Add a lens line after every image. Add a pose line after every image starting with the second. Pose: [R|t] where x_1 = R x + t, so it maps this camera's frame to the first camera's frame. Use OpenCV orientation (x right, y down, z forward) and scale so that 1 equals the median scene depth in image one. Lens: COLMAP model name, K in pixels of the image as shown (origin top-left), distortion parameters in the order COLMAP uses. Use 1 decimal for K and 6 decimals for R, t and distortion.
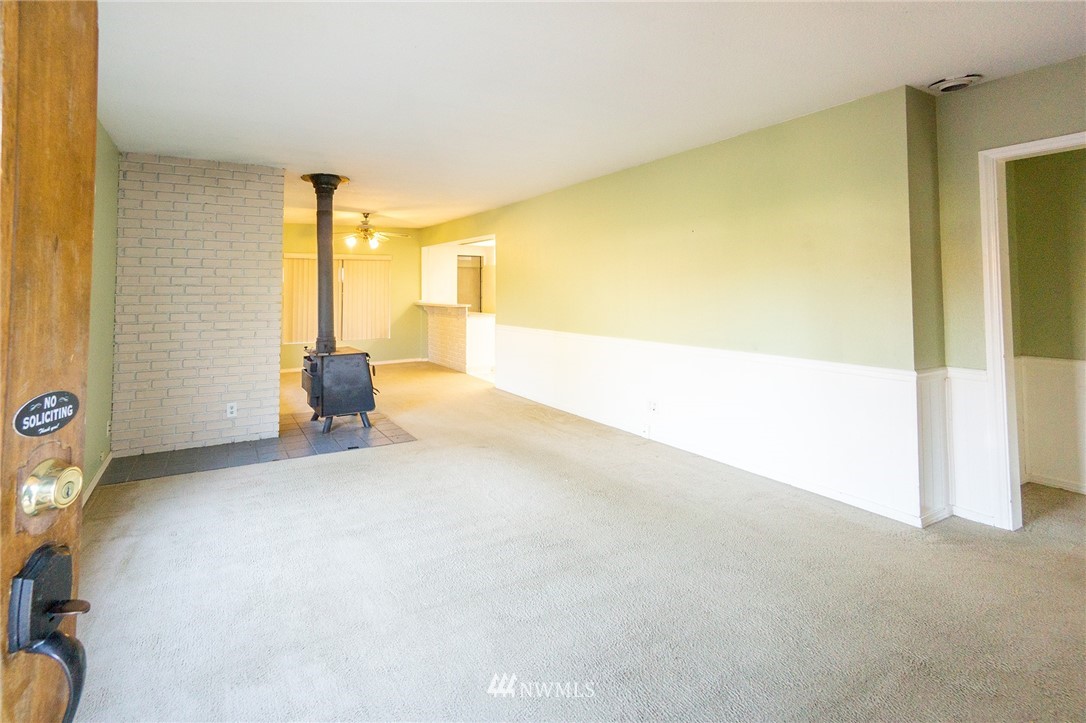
lens RADIAL K [[425.0, 0, 542.0], [0, 425.0, 275.0], [0, 0, 1]] dist [-0.010944, 0.000000]
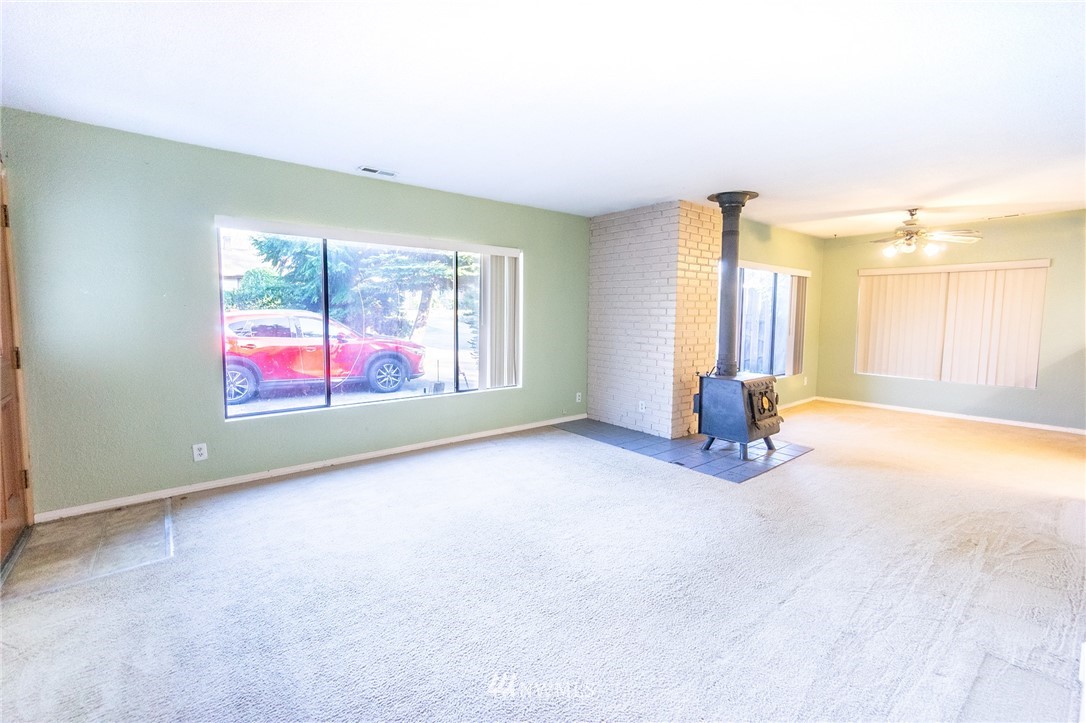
lens RADIAL K [[469.0, 0, 541.3], [0, 469.0, 346.7], [0, 0, 1]] dist [-0.014310, 0.015639]
pose [[0.233305, 0.083129, -0.968844, 0.487080], [0.024050, 0.995541, 0.091211, 0.004958], [0.972106, -0.044581, 0.230265, 0.349754]]
